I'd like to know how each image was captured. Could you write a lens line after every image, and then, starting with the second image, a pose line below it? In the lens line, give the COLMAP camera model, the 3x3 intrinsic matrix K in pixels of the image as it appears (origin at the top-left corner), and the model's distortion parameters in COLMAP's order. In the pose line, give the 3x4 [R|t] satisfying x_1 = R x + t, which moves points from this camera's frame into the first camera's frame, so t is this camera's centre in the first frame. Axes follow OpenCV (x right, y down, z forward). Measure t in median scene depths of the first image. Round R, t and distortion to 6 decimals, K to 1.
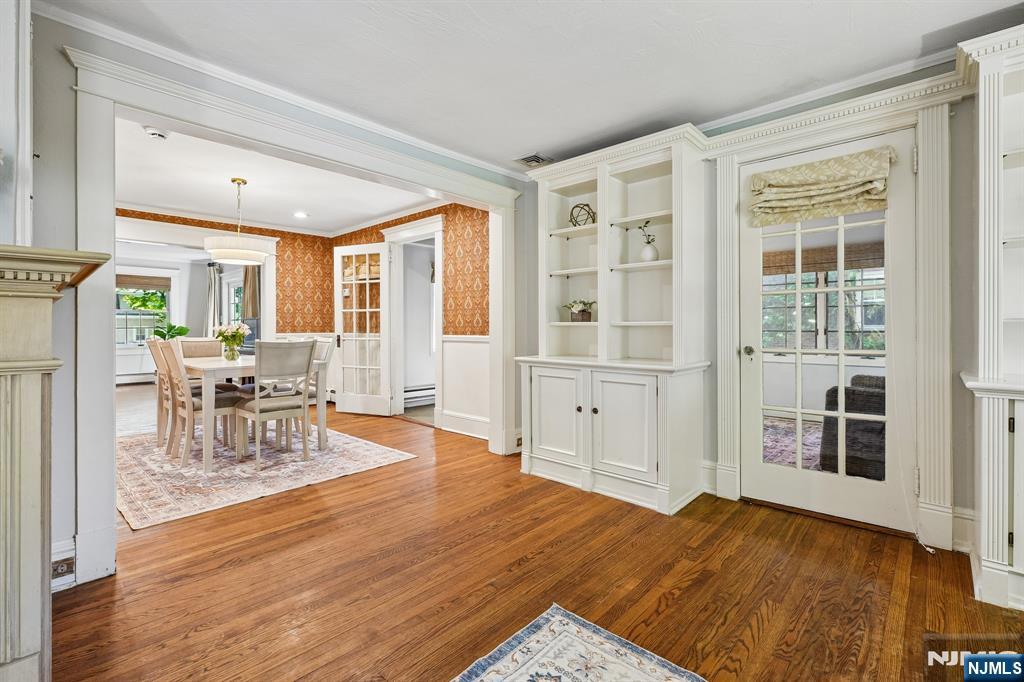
lens RADIAL K [[463.6, 0, 510.0], [0, 463.6, 326.0], [0, 0, 1]] dist [-0.006072, 0.002475]
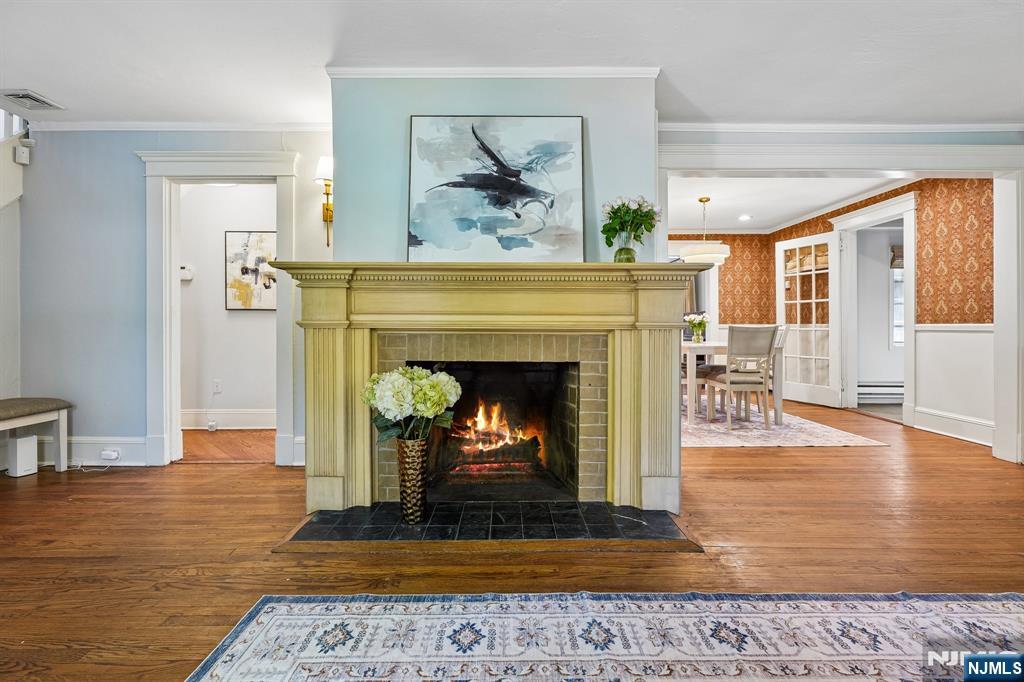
lens RADIAL K [[463.6, 0, 508.0], [0, 463.6, 325.8], [0, 0, 1]] dist [-0.006072, 0.002475]
pose [[0.682198, 0.002096, -0.731165, -0.034804], [-0.000460, 0.999997, 0.002438, 0.026747], [0.731168, -0.001327, 0.682197, -0.261377]]
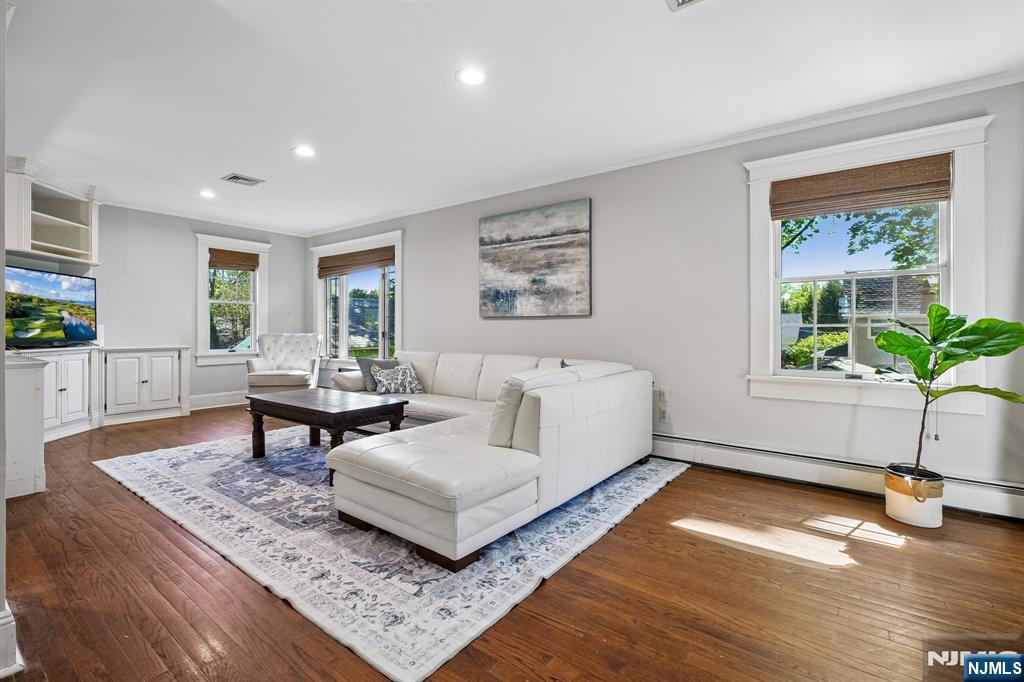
lens RADIAL K [[463.6, 0, 509.9], [0, 463.6, 330.5], [0, 0, 1]] dist [-0.006072, 0.002475]
pose [[0.103833, 0.003485, -0.994589, -1.134600], [-0.001767, 0.999993, 0.003319, 0.017309], [0.994593, 0.001413, 0.103838, 1.668244]]
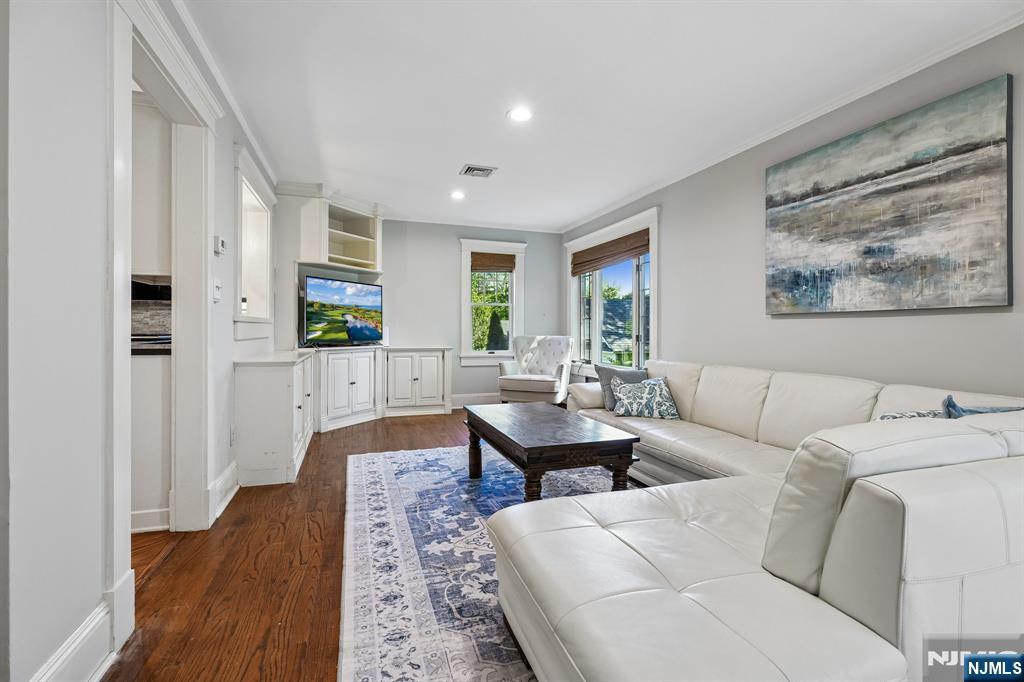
lens RADIAL K [[463.6, 0, 514.4], [0, 463.6, 330.1], [0, 0, 1]] dist [-0.006072, 0.002475]
pose [[-0.464077, -0.003514, -0.885788, -1.437466], [-0.006051, 0.999981, -0.000797, 0.017264], [0.885774, 0.004990, -0.464089, 1.703253]]
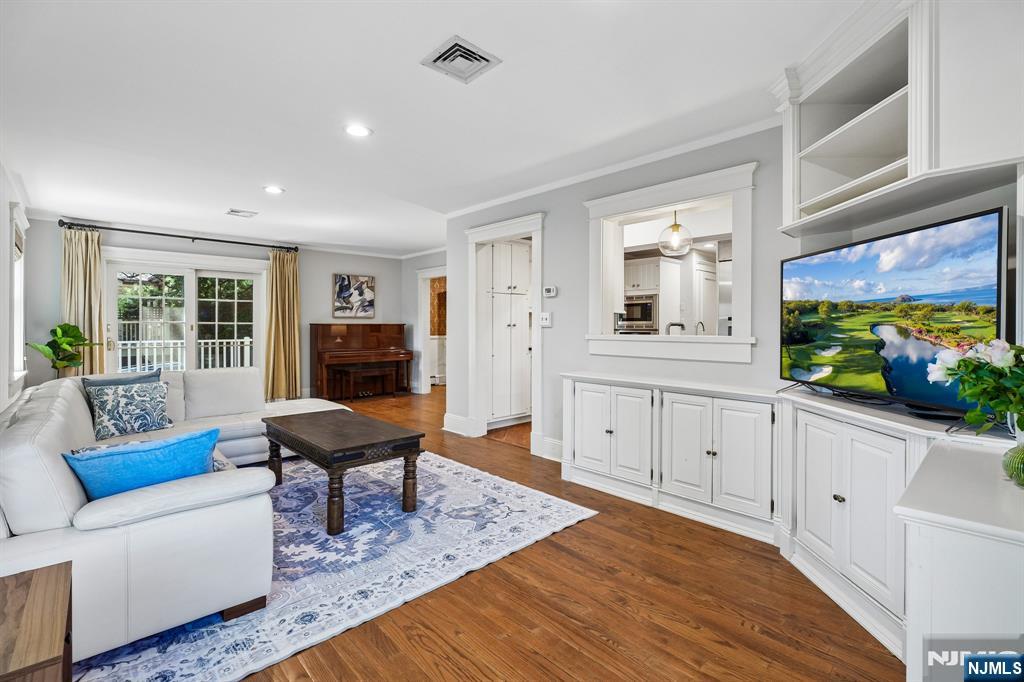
lens RADIAL K [[463.6, 0, 517.4], [0, 463.6, 348.7], [0, 0, 1]] dist [-0.006072, 0.002475]
pose [[0.050975, -0.048199, 0.997536, -2.939196], [-0.003781, 0.998818, 0.048455, -0.023948], [-0.998693, -0.006242, 0.050733, 1.015793]]
